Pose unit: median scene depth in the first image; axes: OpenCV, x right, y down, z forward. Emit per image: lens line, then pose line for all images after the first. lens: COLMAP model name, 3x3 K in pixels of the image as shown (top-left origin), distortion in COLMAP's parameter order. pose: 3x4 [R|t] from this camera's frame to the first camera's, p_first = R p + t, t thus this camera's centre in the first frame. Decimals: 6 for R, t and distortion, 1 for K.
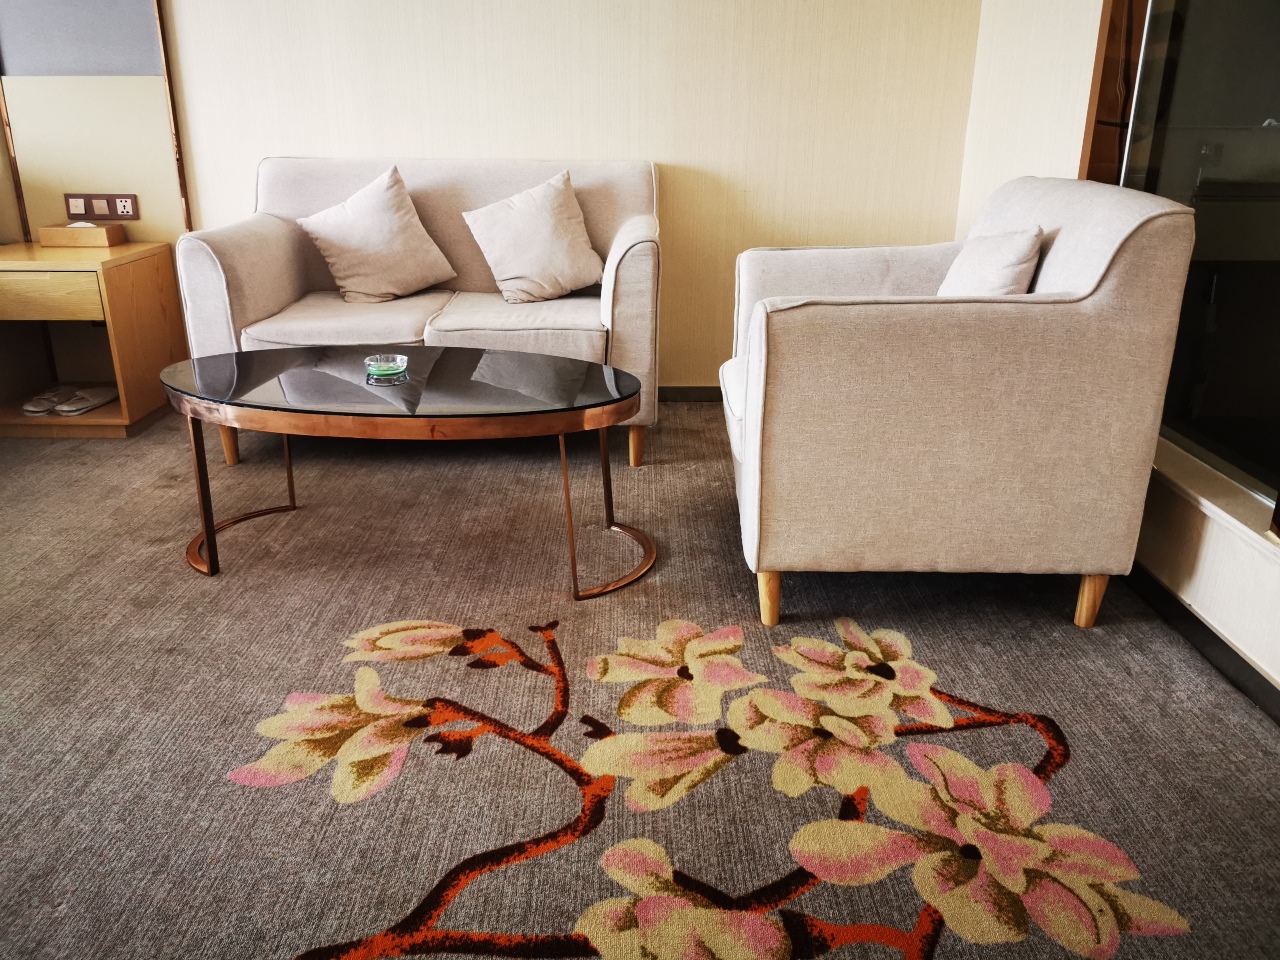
lens RADIAL K [[998.5, 0, 642.3], [0, 998.5, 479.3], [0, 0, 1]] dist [0.008308, -0.020555]
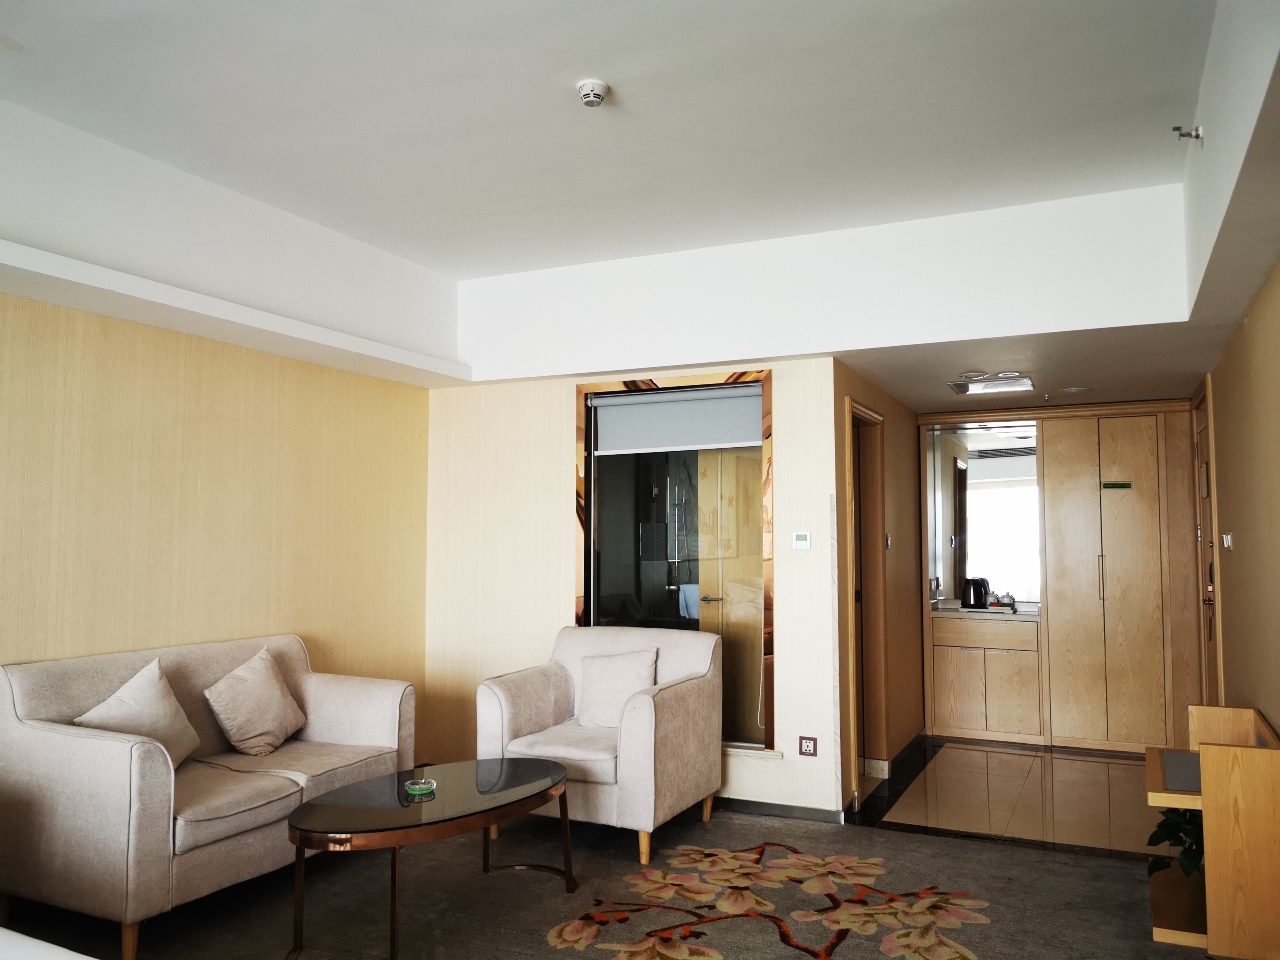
lens RADIAL K [[998.5, 0, 638.4], [0, 998.5, 481.2], [0, 0, 1]] dist [0.008308, -0.020555]
pose [[0.424542, 0.044922, 0.904293, -1.936438], [0.310026, 0.931179, -0.191807, -0.204890], [-0.850675, 0.361784, 0.381397, 0.034587]]
